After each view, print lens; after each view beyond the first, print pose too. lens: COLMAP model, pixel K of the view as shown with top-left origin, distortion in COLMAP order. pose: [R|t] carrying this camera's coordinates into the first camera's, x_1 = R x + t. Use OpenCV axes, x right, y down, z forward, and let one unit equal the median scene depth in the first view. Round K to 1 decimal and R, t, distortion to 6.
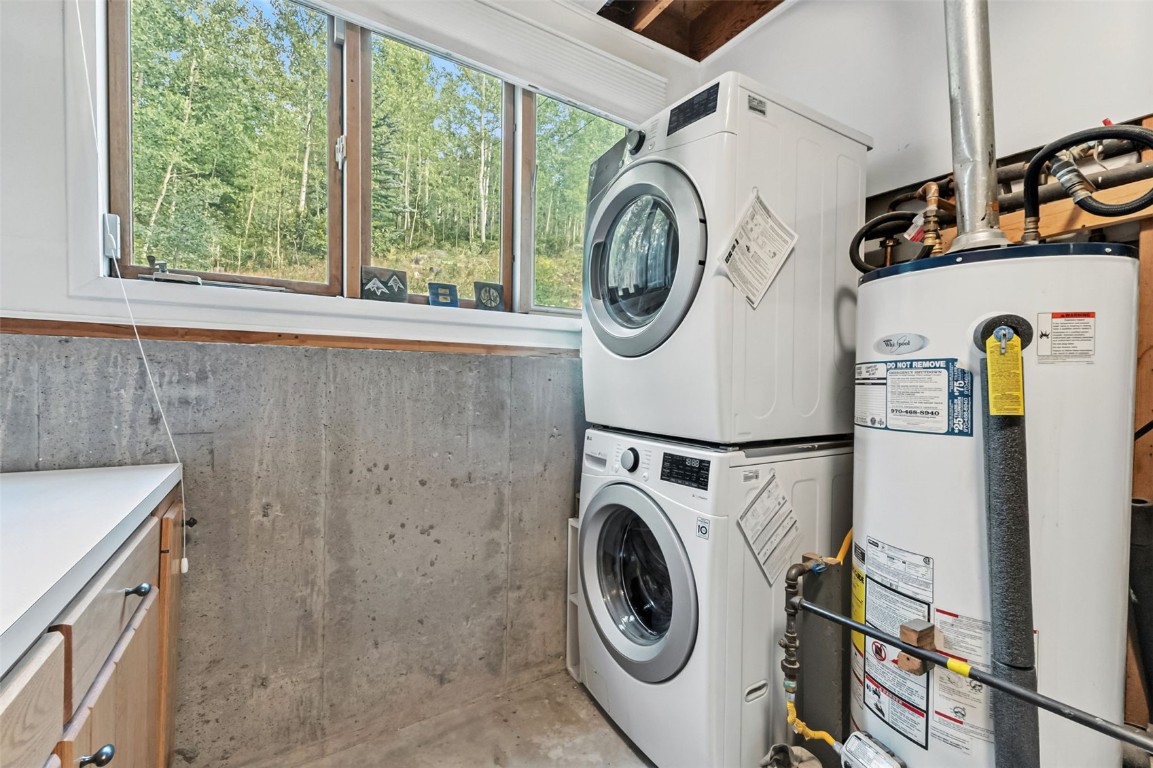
lens RADIAL K [[486.2, 0, 578.9], [0, 486.2, 386.8], [0, 0, 1]] dist [0.005431, 0.000325]
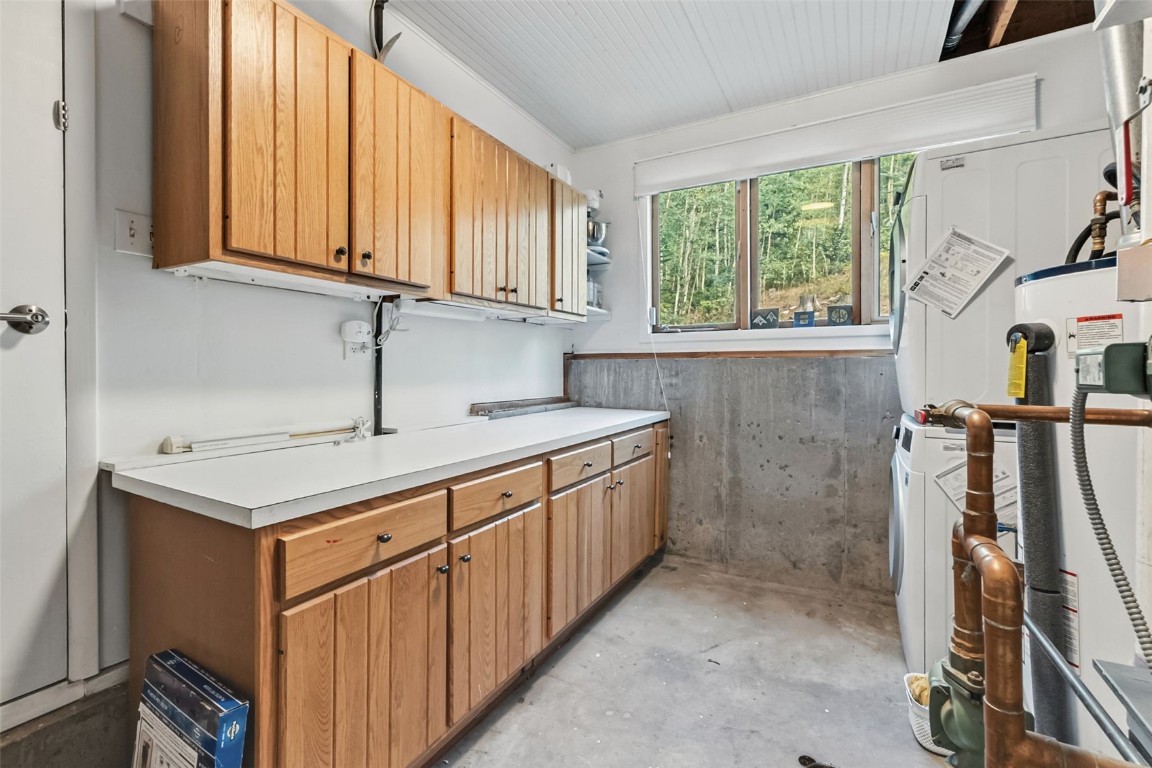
lens RADIAL K [[485.8, 0, 578.4], [0, 485.8, 386.8], [0, 0, 1]] dist [0.005431, 0.000325]
pose [[0.483738, 0.014945, -0.875085, 0.789383], [-0.007562, 0.999888, 0.012895, 0.010067], [0.875180, 0.000380, 0.483797, -0.392601]]
